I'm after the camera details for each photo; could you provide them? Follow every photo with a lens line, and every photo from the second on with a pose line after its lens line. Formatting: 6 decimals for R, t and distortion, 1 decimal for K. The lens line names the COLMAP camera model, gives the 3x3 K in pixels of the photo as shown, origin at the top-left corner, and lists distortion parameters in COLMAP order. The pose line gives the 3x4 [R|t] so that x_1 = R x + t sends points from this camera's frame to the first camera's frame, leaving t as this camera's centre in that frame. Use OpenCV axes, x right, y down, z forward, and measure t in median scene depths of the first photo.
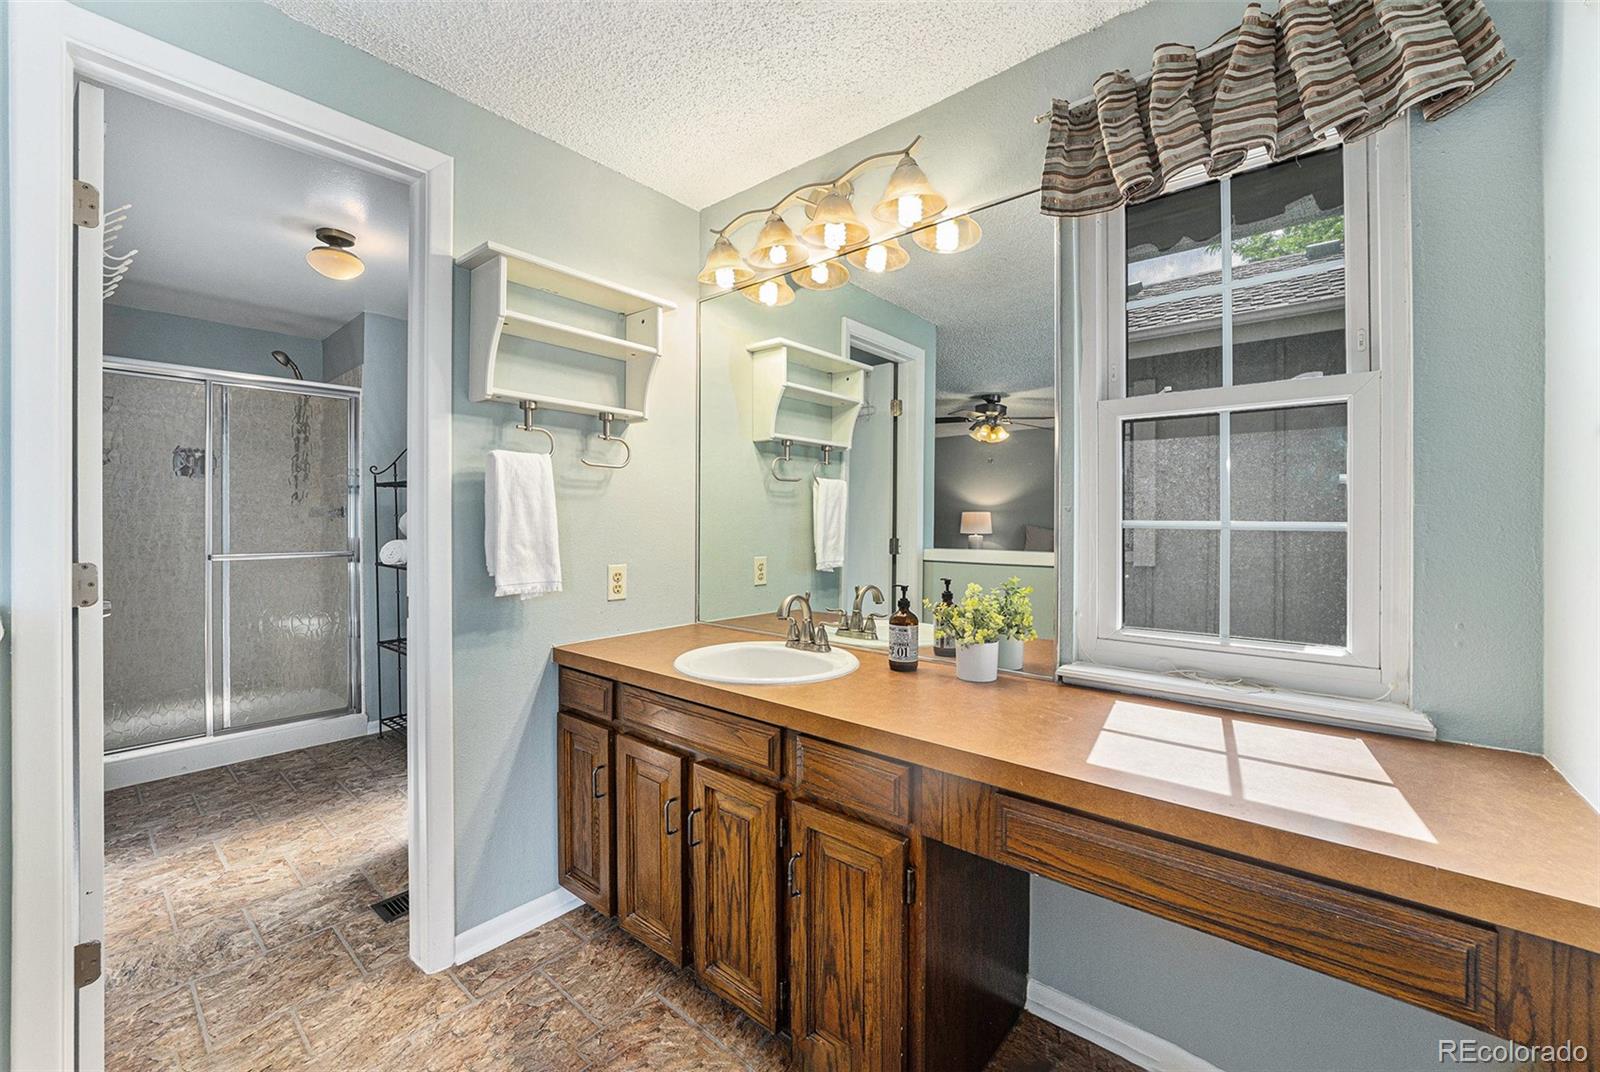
lens RADIAL K [[656.2, 0, 796.3], [0, 656.2, 526.5], [0, 0, 1]] dist [-0.015362, -0.000115]
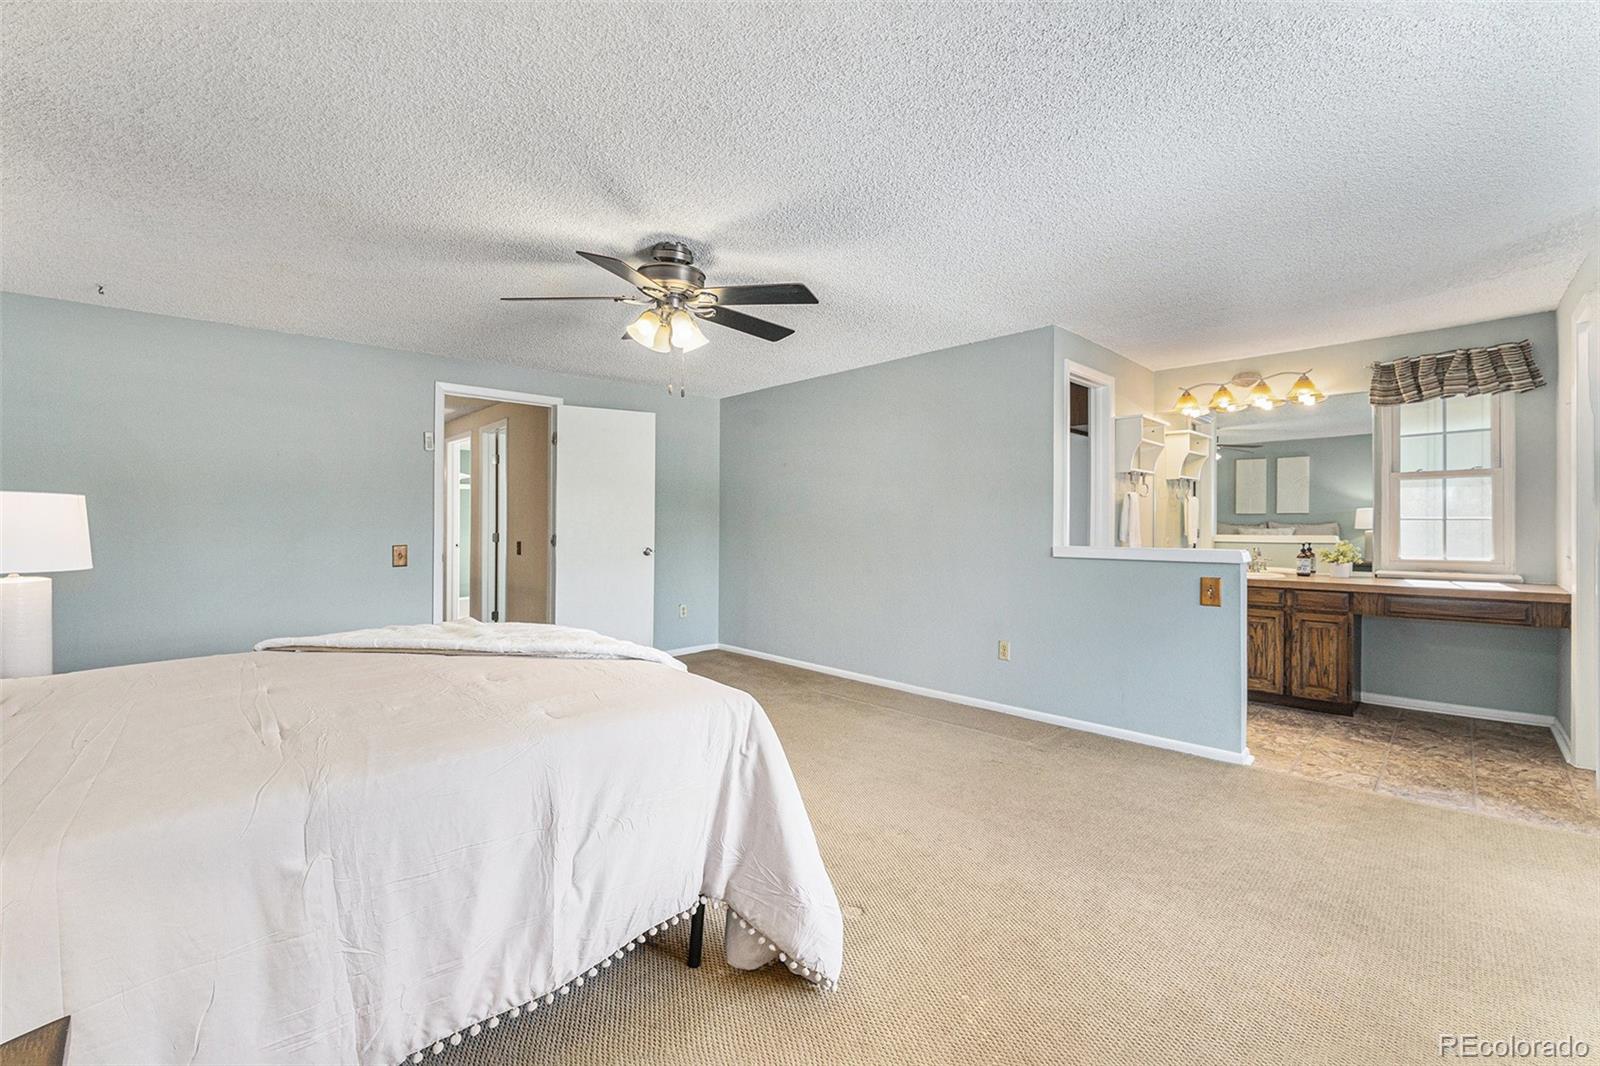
lens RADIAL K [[656.2, 0, 802.8], [0, 656.2, 530.9], [0, 0, 1]] dist [-0.015362, -0.000115]
pose [[0.995556, -0.007788, -0.093850, -2.090438], [0.008293, 0.999953, 0.004992, 0.017806], [0.093806, -0.005748, 0.995574, -2.316299]]
